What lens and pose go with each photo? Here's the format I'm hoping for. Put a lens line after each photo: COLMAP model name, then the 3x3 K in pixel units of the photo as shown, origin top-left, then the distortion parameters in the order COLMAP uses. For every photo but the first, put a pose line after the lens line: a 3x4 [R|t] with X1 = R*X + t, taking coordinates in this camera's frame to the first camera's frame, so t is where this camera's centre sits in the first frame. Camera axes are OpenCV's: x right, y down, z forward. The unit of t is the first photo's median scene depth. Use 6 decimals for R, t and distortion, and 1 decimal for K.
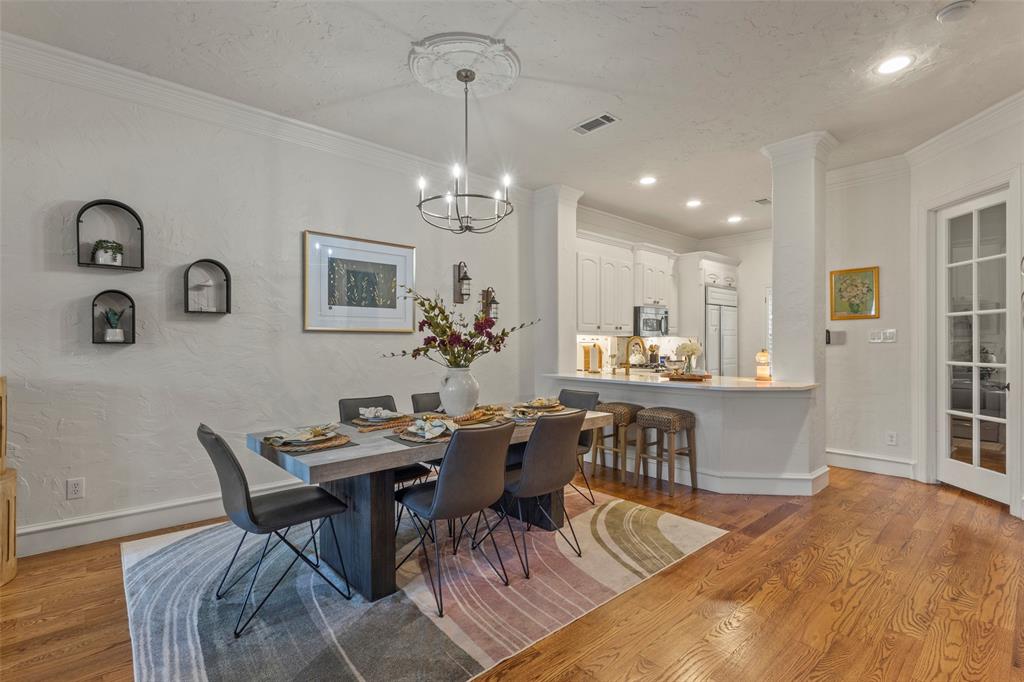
lens RADIAL K [[471.7, 0, 511.7], [0, 471.7, 344.0], [0, 0, 1]] dist [-0.002412, 0.000679]
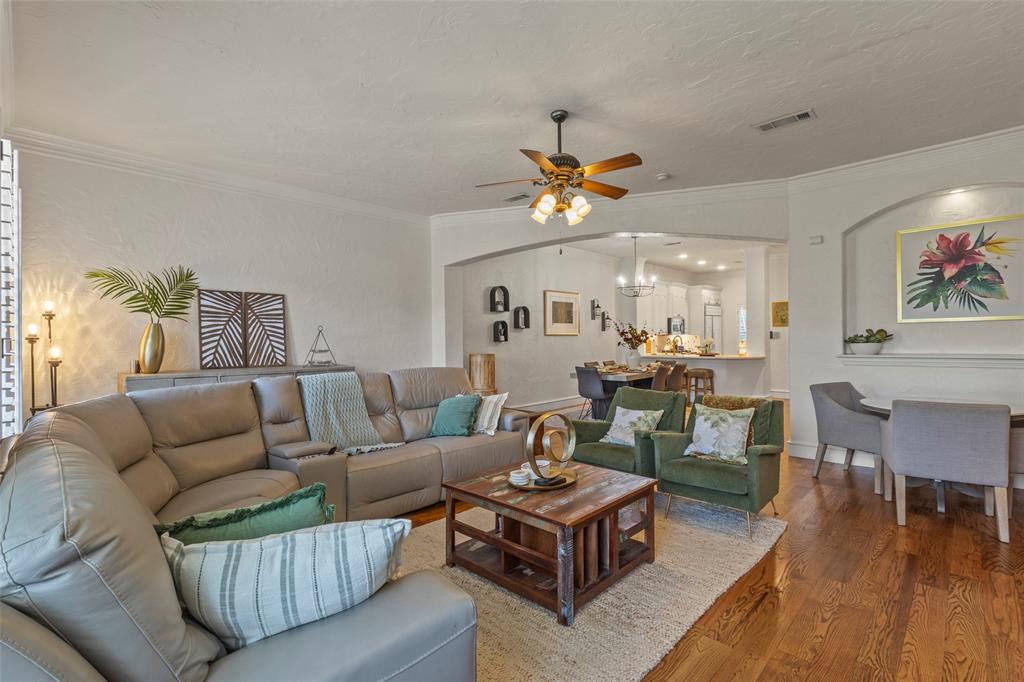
lens RADIAL K [[471.7, 0, 509.4], [0, 471.7, 341.7], [0, 0, 1]] dist [-0.002412, 0.000679]
pose [[0.997368, -0.010691, 0.071713, -0.618668], [0.010380, 0.999935, 0.004705, -0.005649], [-0.071759, -0.003948, 0.997414, -0.971973]]
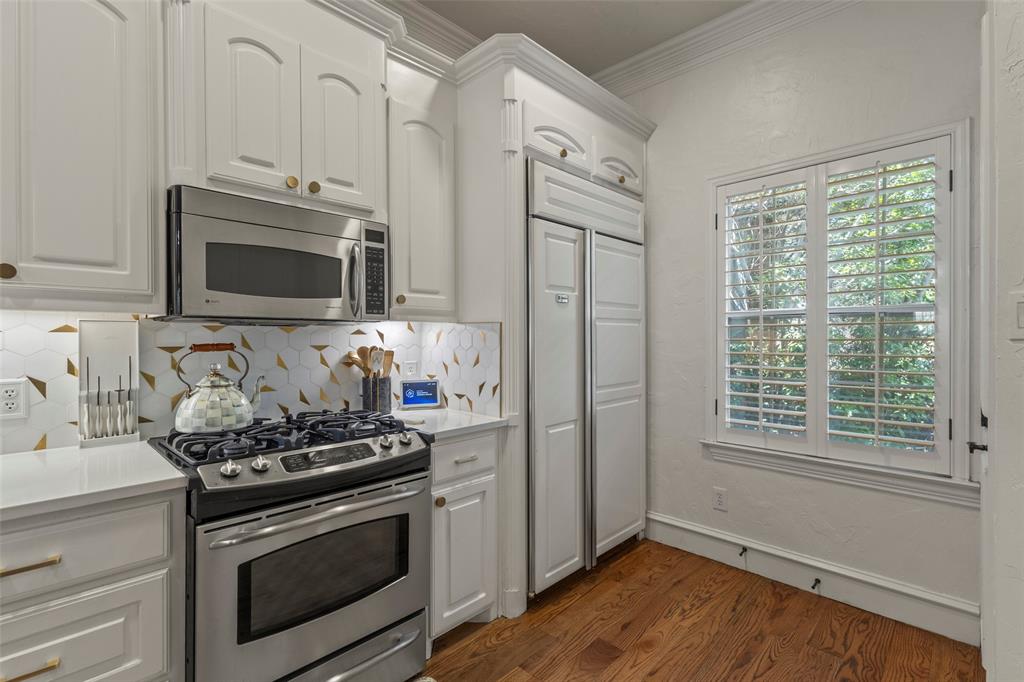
lens RADIAL K [[471.7, 0, 515.0], [0, 471.7, 337.8], [0, 0, 1]] dist [-0.002412, 0.000679]
pose [[0.997079, 0.003148, 0.076313, 0.551852], [-0.003184, 0.999995, 0.000344, -0.007887], [-0.076312, -0.000586, 0.997084, 1.006166]]
